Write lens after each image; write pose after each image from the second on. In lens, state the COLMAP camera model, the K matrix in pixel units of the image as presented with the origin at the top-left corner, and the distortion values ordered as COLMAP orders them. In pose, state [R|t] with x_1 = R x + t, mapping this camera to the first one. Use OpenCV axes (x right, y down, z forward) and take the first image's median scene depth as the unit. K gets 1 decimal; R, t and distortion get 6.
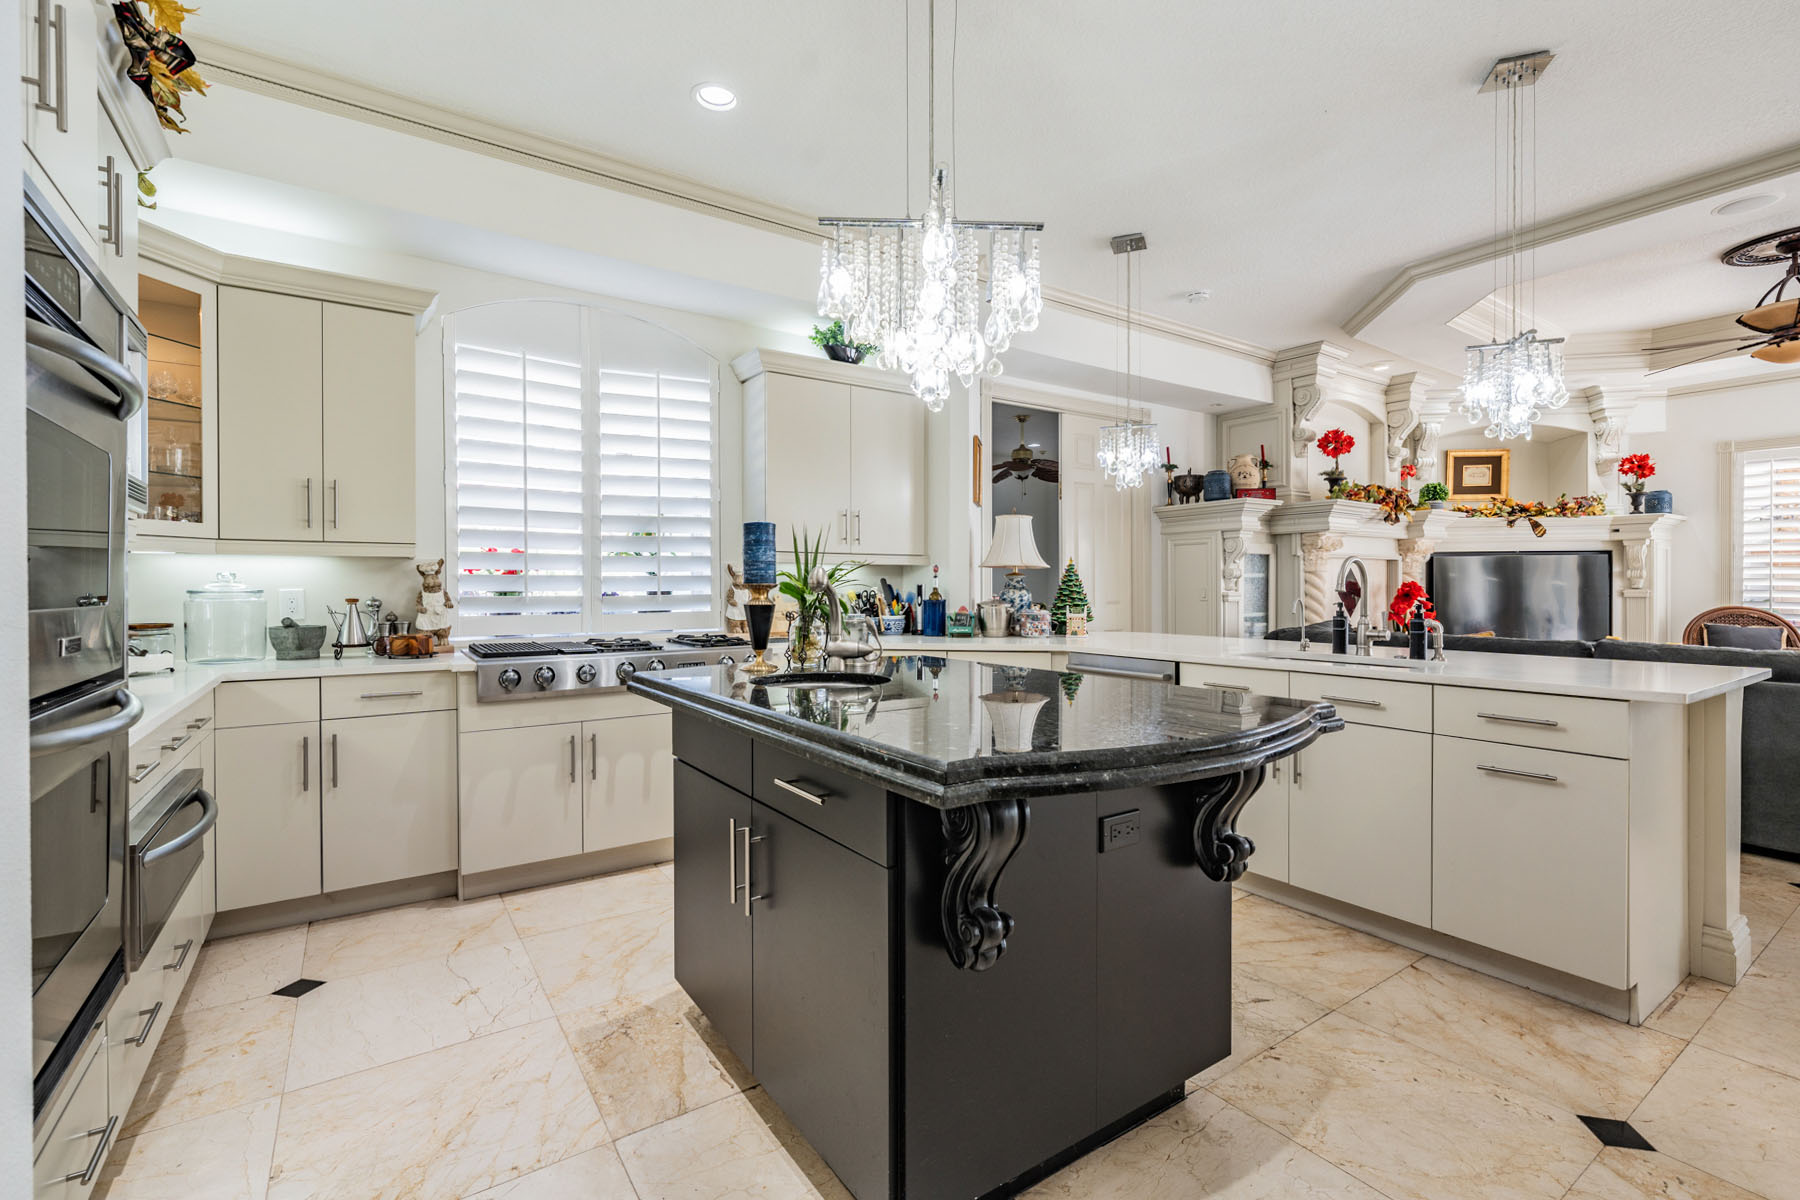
lens RADIAL K [[791.7, 0, 894.7], [0, 791.7, 591.2], [0, 0, 1]] dist [0.000360, -0.000416]
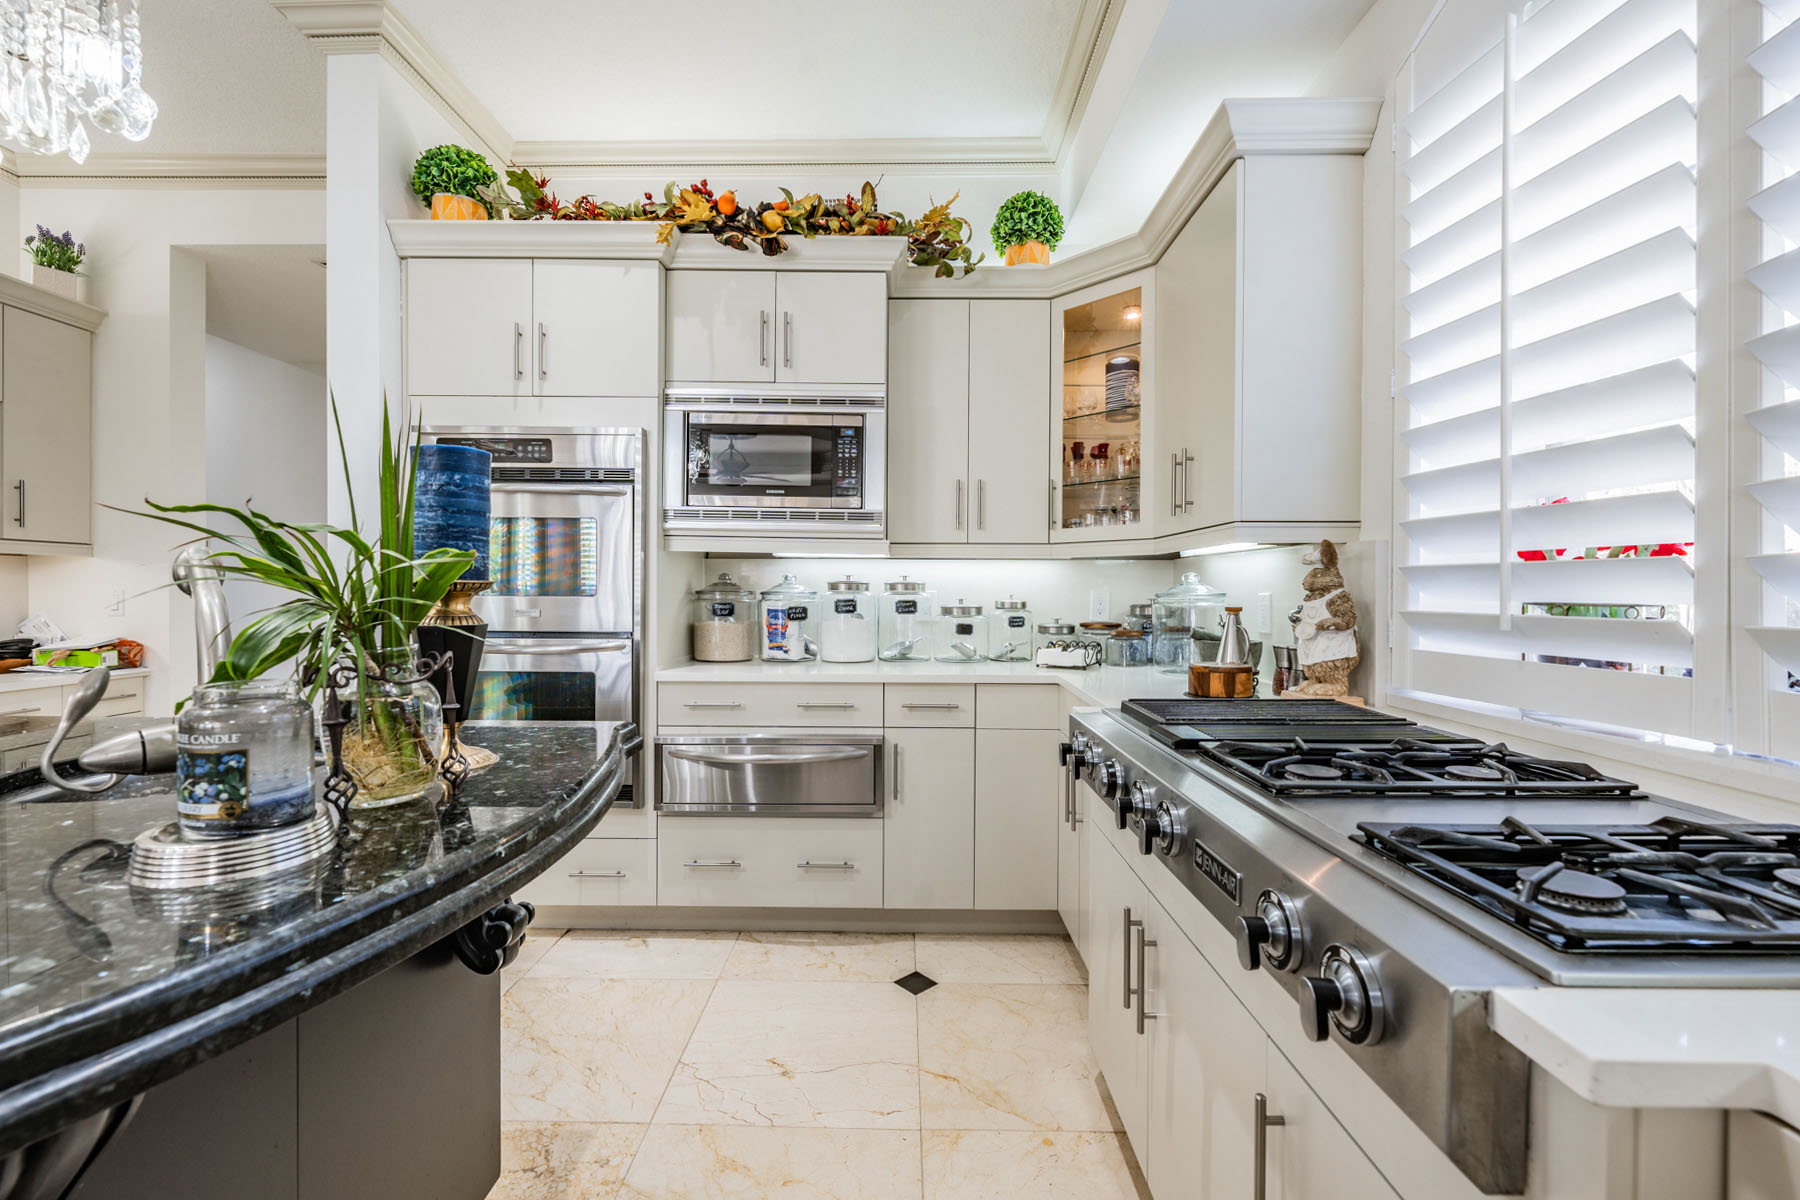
lens RADIAL K [[734.5, 0, 893.3], [0, 734.5, 593.4], [0, 0, 1]] dist [0.001585, -0.000310]
pose [[-0.569858, 0.002401, -0.821740, 0.027167], [-0.011305, 0.999878, 0.010762, -0.005988], [0.821665, 0.015422, -0.569761, 1.074890]]
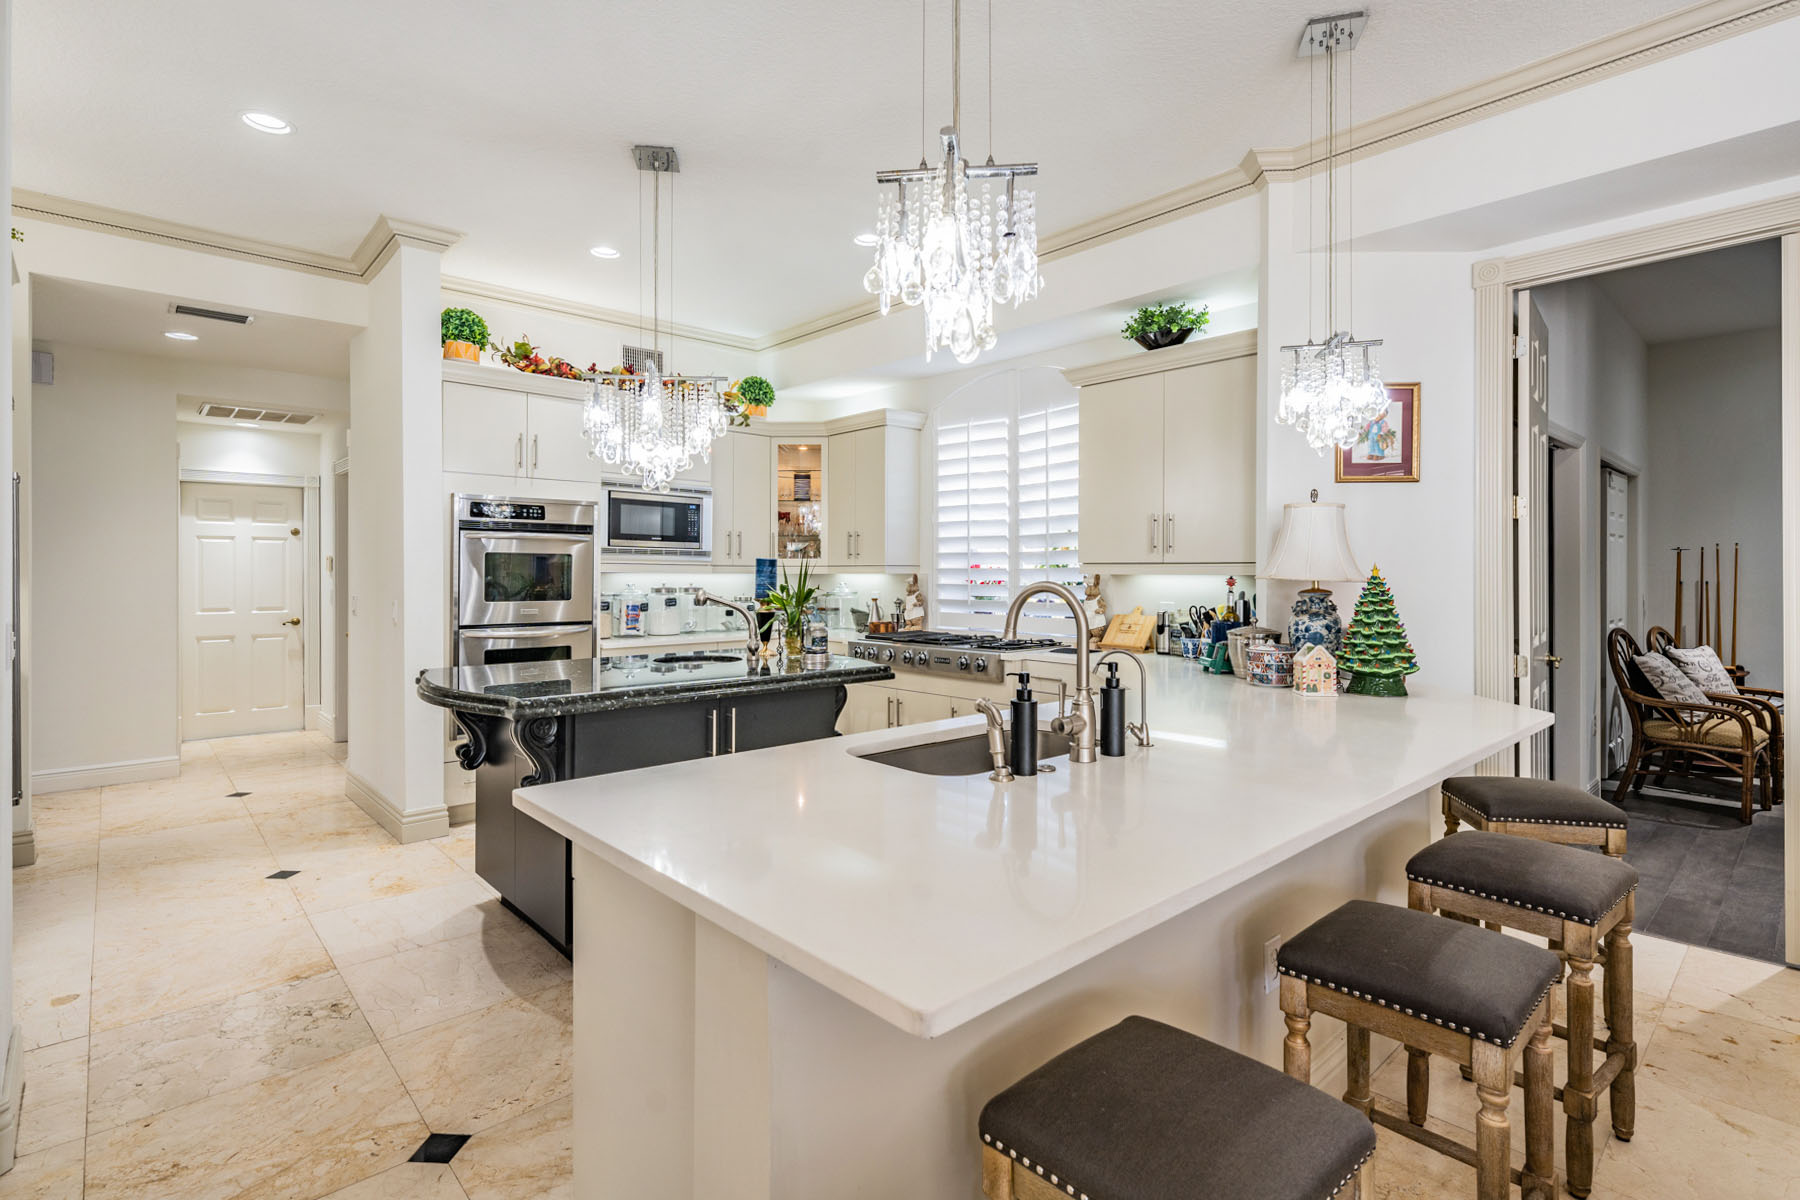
lens RADIAL K [[857.2, 0, 895.8], [0, 857.2, 577.8], [0, 0, 1]] dist [-0.000531, -0.000449]
pose [[0.145896, 0.010159, -0.989248, 1.102778], [-0.011722, 0.999895, 0.008539, -0.048993], [0.989230, 0.010350, 0.146000, 0.741896]]
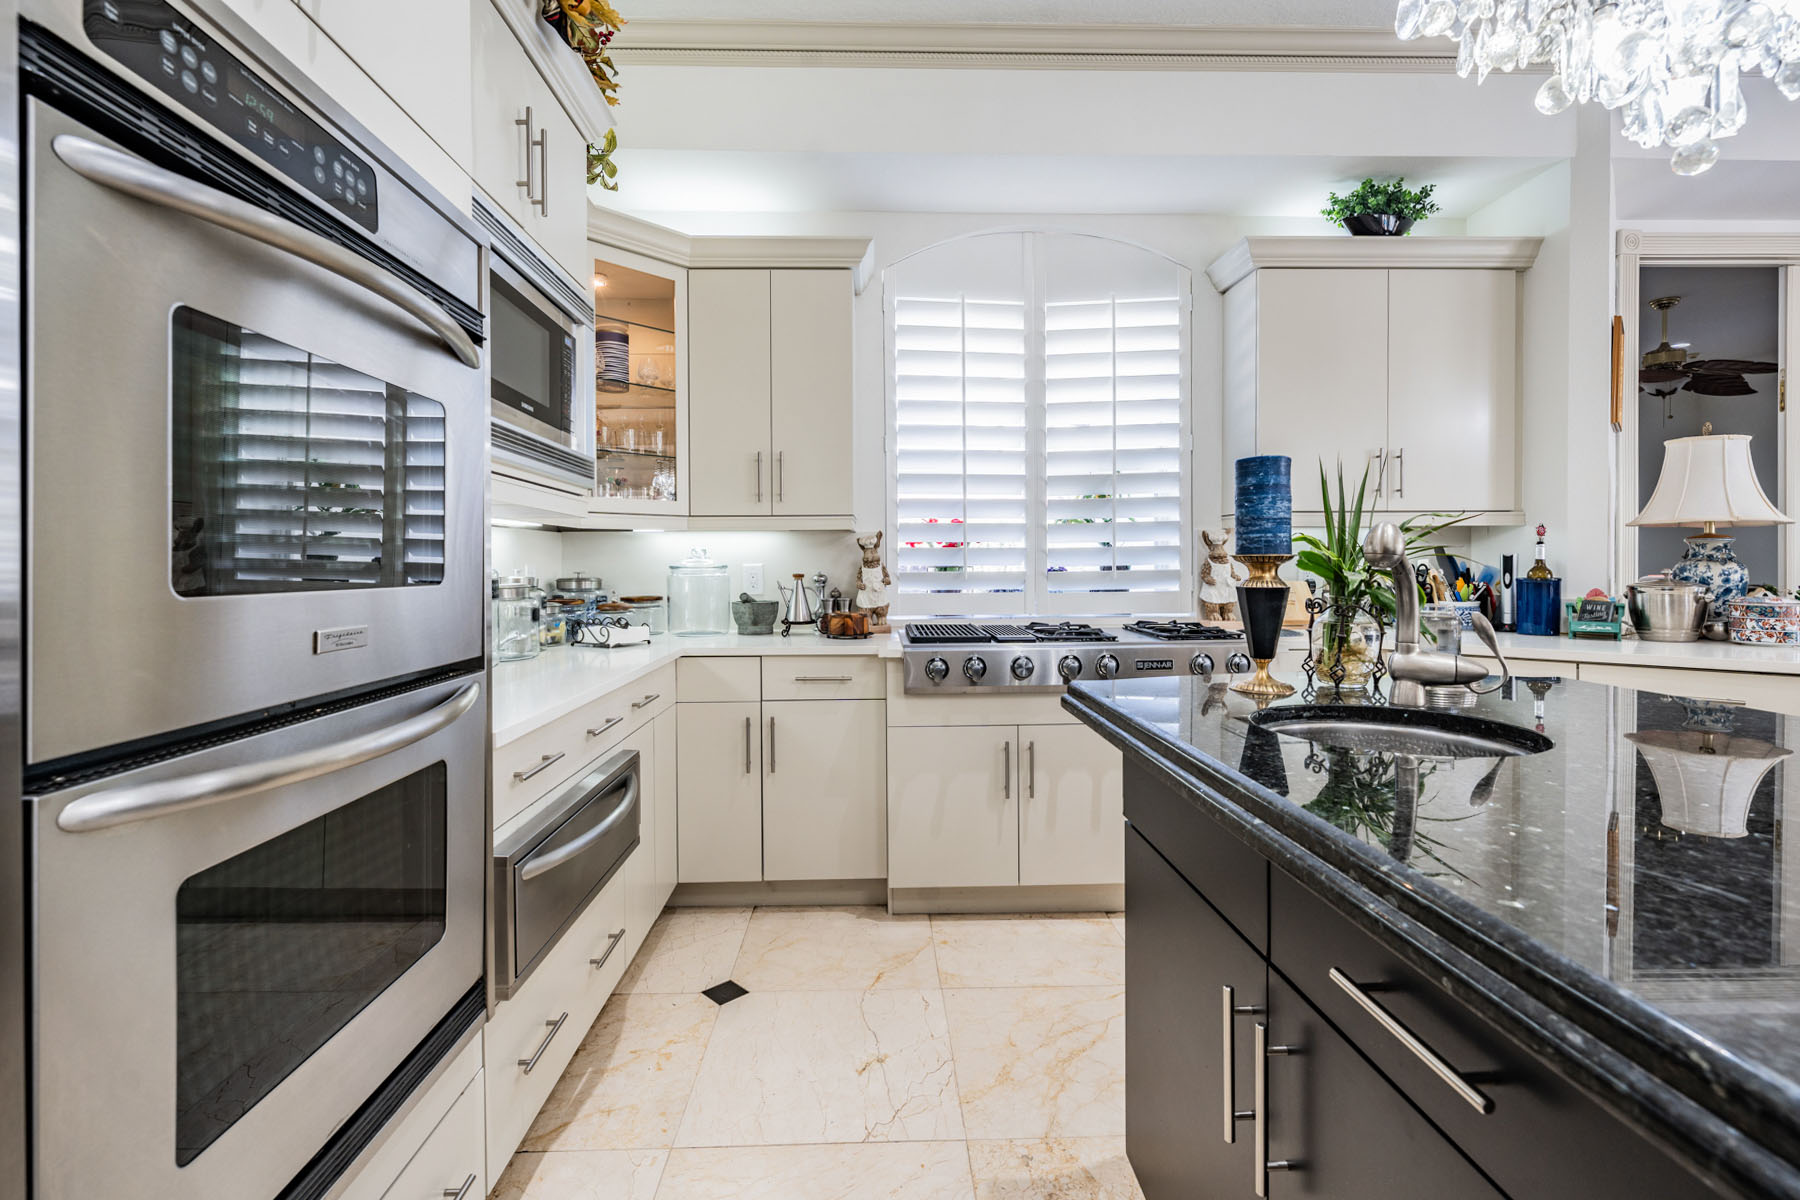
lens RADIAL K [[806.3, 0, 897.6], [0, 806.3, 575.1], [0, 0, 1]] dist [0.000613, -0.000027]
pose [[0.846432, 0.004860, -0.532475, -0.054969], [0.001744, 0.999928, 0.011899, -0.000836], [0.532495, -0.011001, 0.846362, 0.221012]]
